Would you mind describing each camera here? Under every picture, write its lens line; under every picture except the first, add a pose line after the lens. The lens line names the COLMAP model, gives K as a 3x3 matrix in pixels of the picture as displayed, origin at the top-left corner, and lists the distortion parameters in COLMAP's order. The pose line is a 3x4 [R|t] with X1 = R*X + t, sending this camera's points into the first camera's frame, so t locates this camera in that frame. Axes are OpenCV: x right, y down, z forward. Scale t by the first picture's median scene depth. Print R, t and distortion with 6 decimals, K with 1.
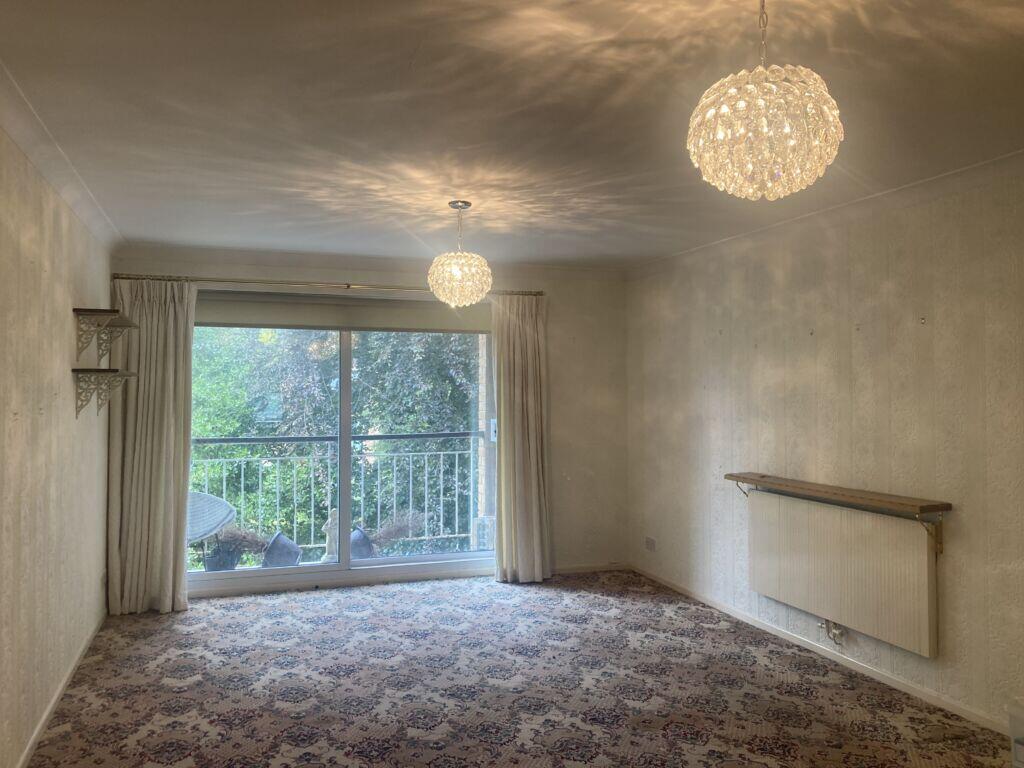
lens RADIAL K [[844.6, 0, 514.1], [0, 844.6, 385.4], [0, 0, 1]] dist [-0.000105, 0.000001]
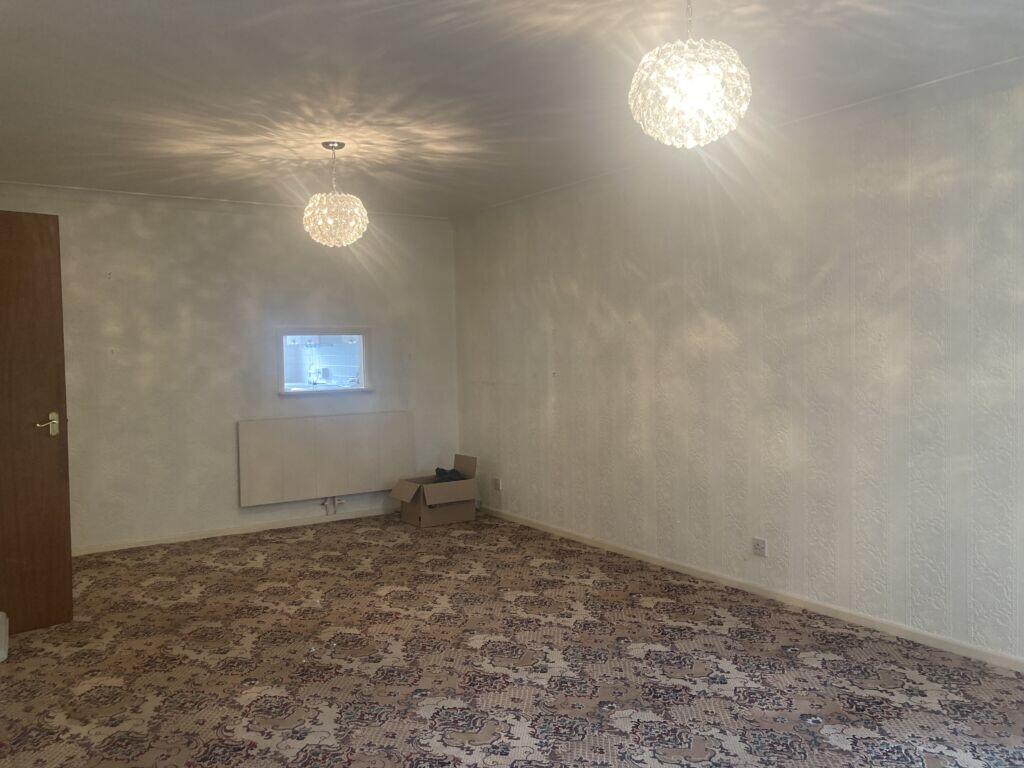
lens RADIAL K [[844.6, 0, 514.1], [0, 844.6, 382.5], [0, 0, 1]] dist [-0.000105, 0.000001]
pose [[-0.966778, 0.026235, -0.254267, 0.307194], [0.017713, 0.999204, 0.035747, 0.058269], [0.255002, 0.030055, -0.966473, 2.467176]]
